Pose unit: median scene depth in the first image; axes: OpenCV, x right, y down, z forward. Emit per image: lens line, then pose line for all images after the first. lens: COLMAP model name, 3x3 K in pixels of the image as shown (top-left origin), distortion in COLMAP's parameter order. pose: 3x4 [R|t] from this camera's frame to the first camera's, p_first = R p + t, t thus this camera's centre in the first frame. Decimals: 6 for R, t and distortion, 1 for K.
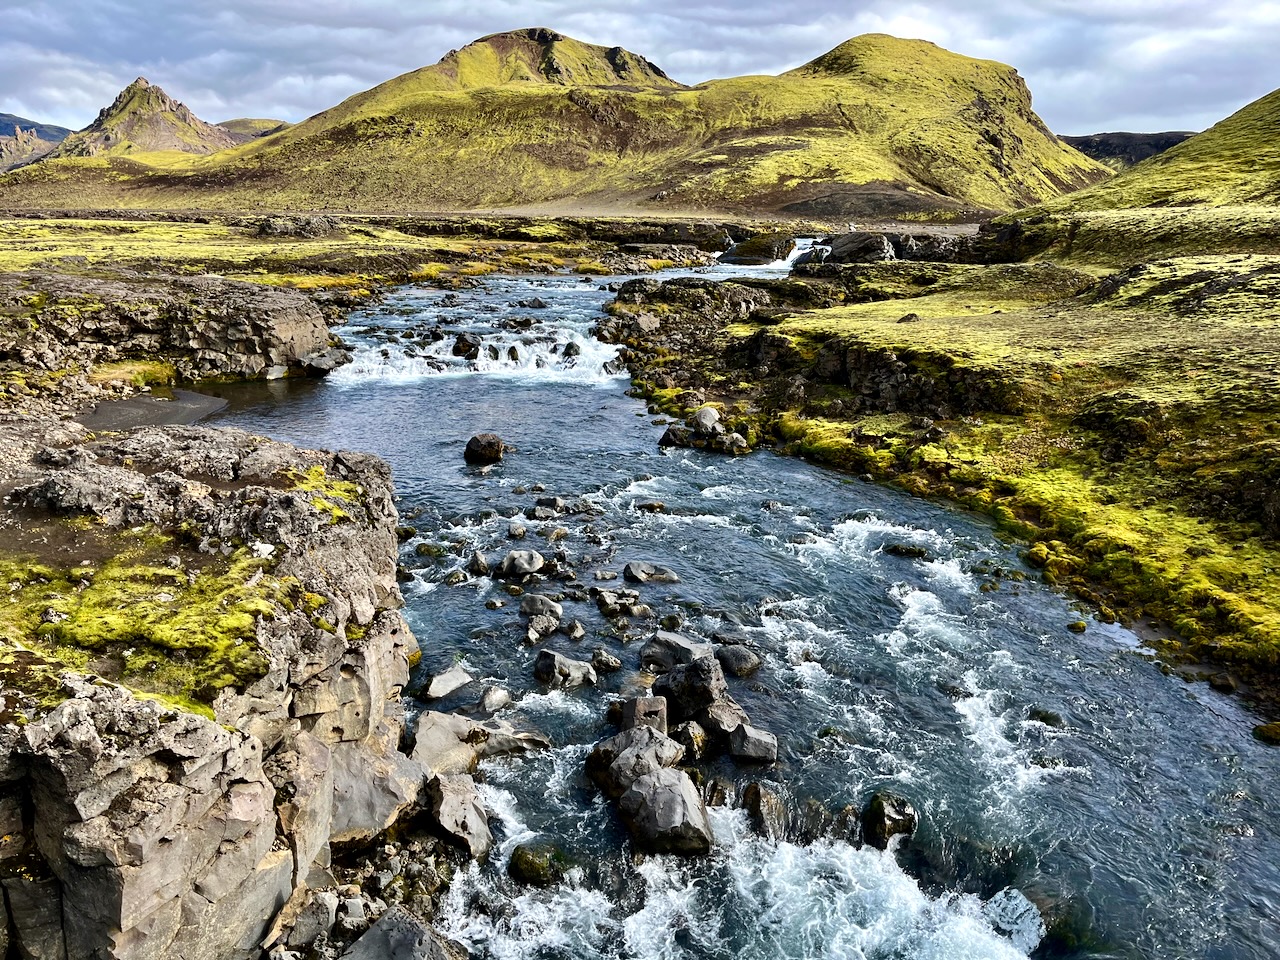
lens RADIAL K [[952.7, 0, 644.9], [0, 952.7, 490.8], [0, 0, 1]] dist [0.037427, -0.032958]
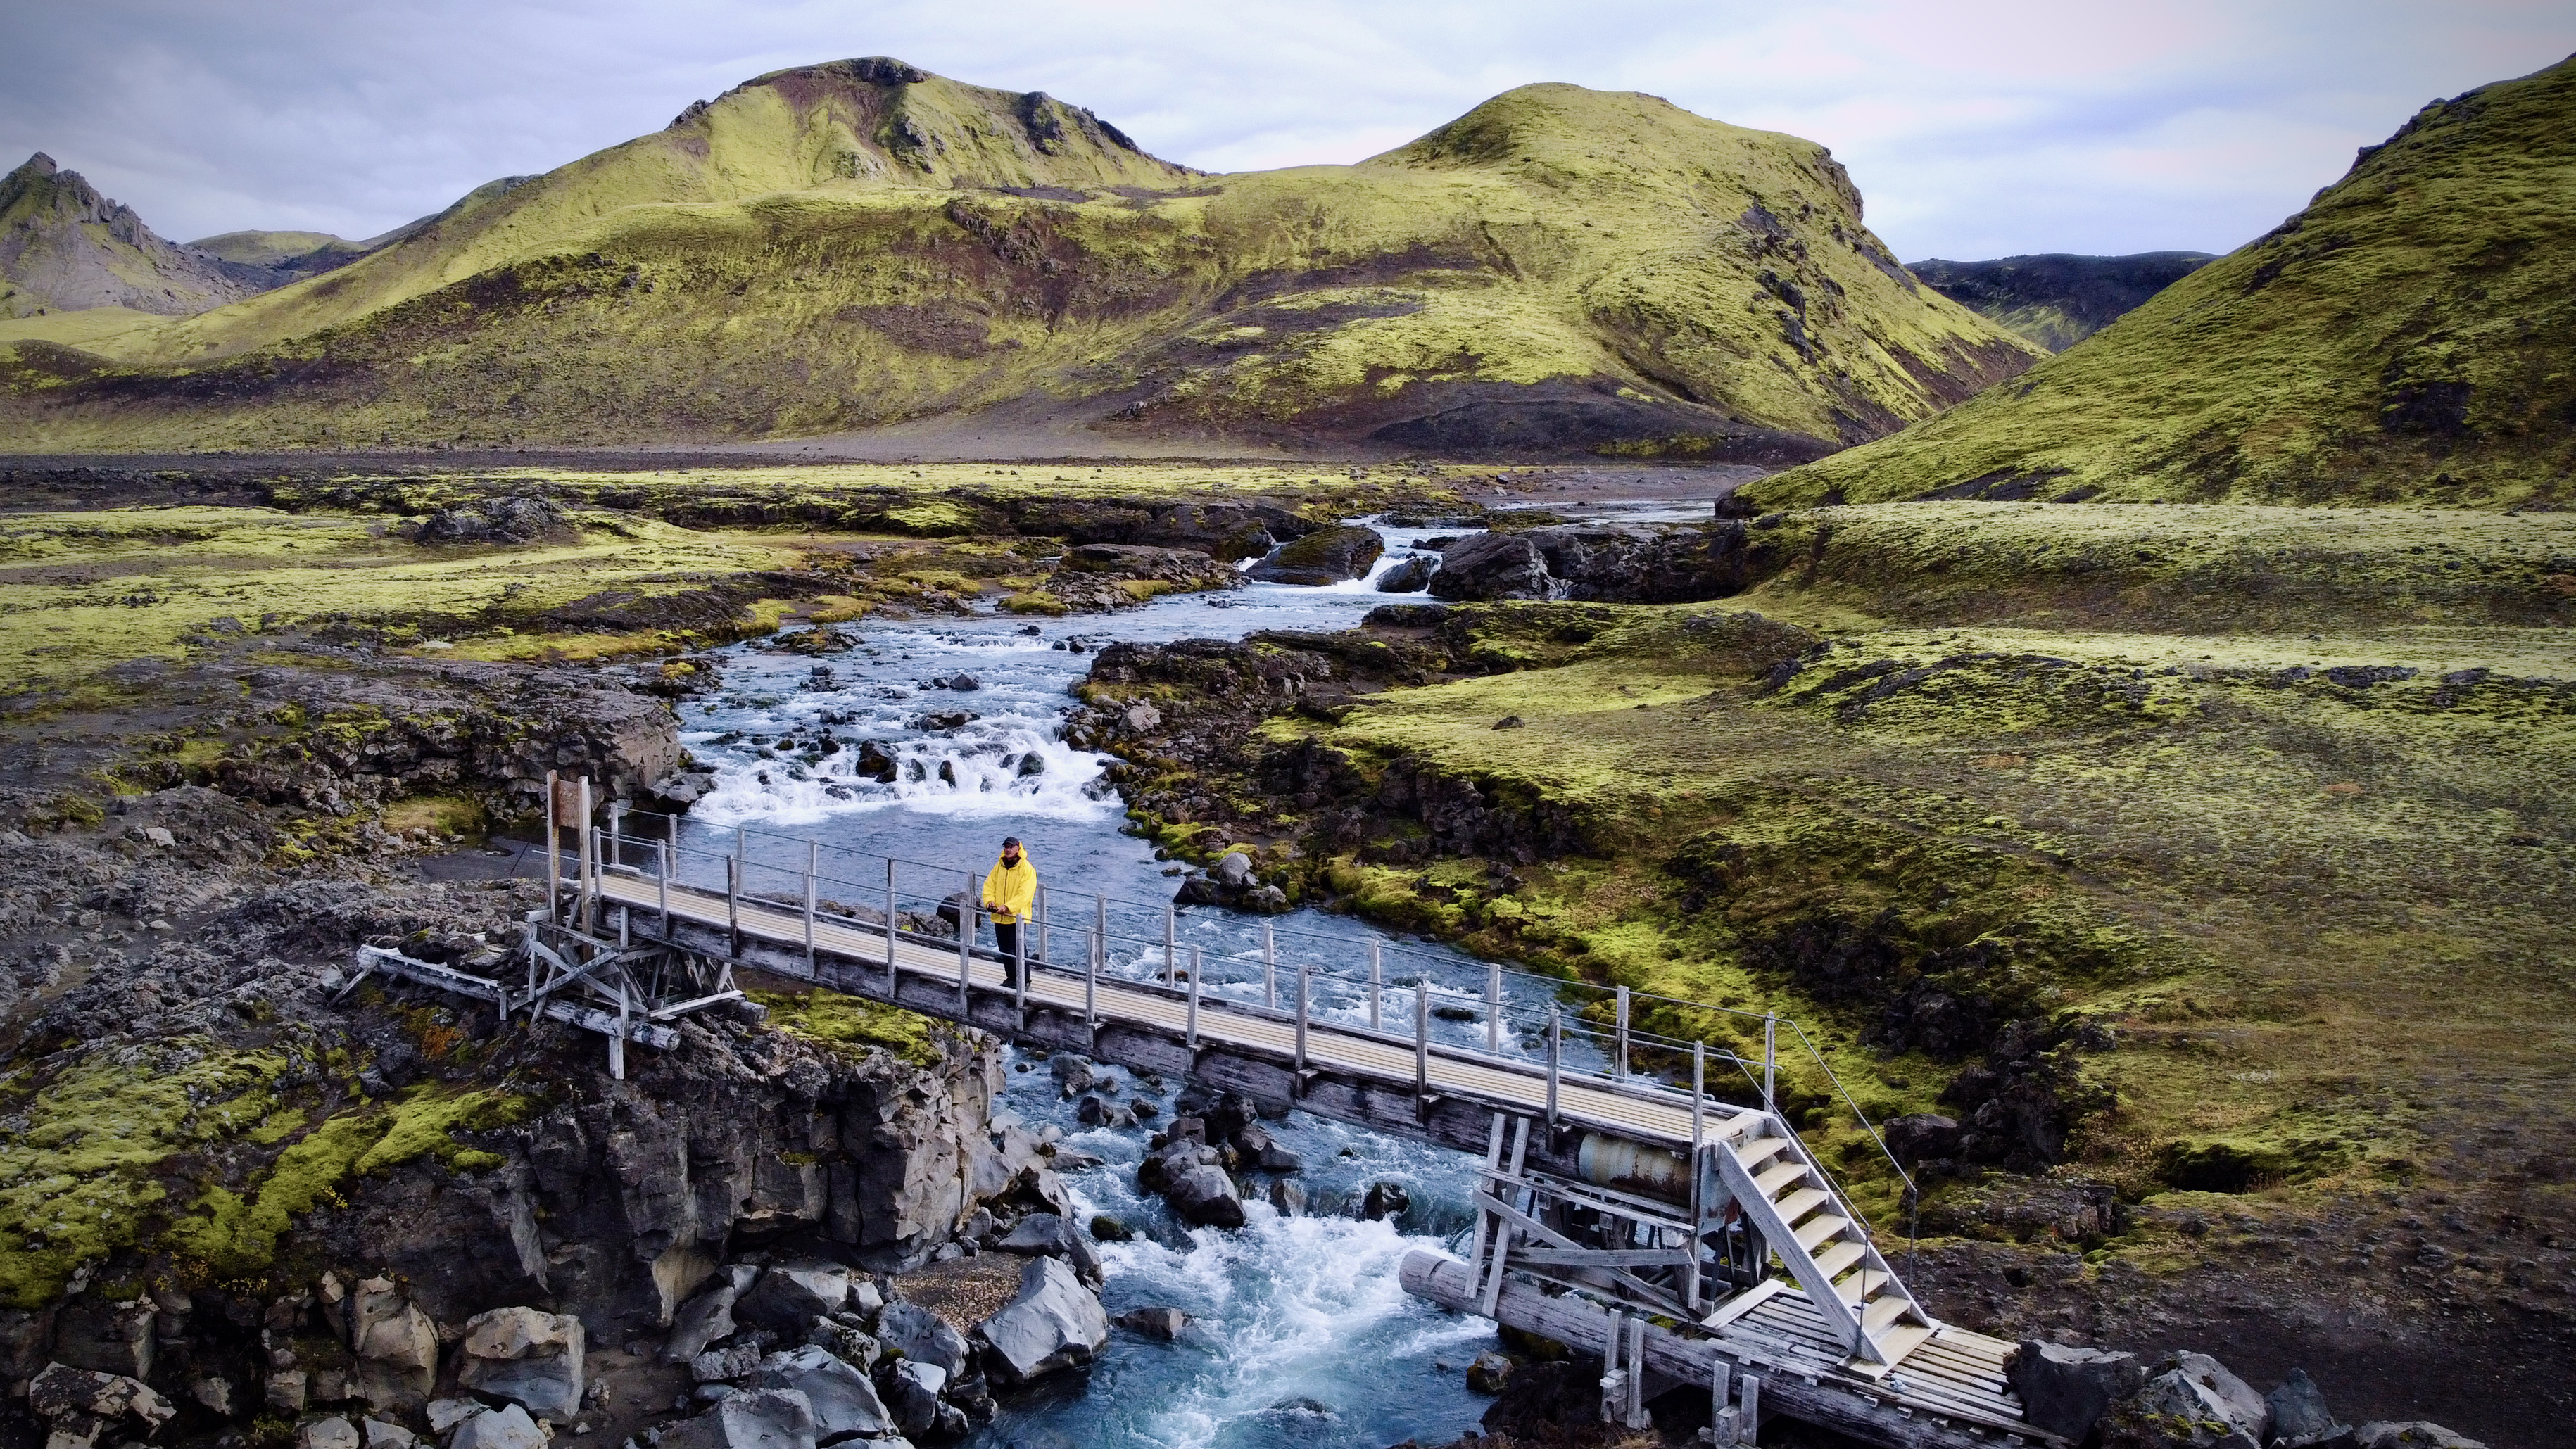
lens RADIAL K [[2113.6, 0, 1167.2], [0, 2113.6, 676.3], [0, 0, 1]] dist [-0.001958, -0.020179]
pose [[0.999361, -0.014417, 0.032721, -0.025115], [0.019314, 0.987776, -0.154681, 0.020121], [-0.030091, 0.155215, 0.987422, -0.410512]]
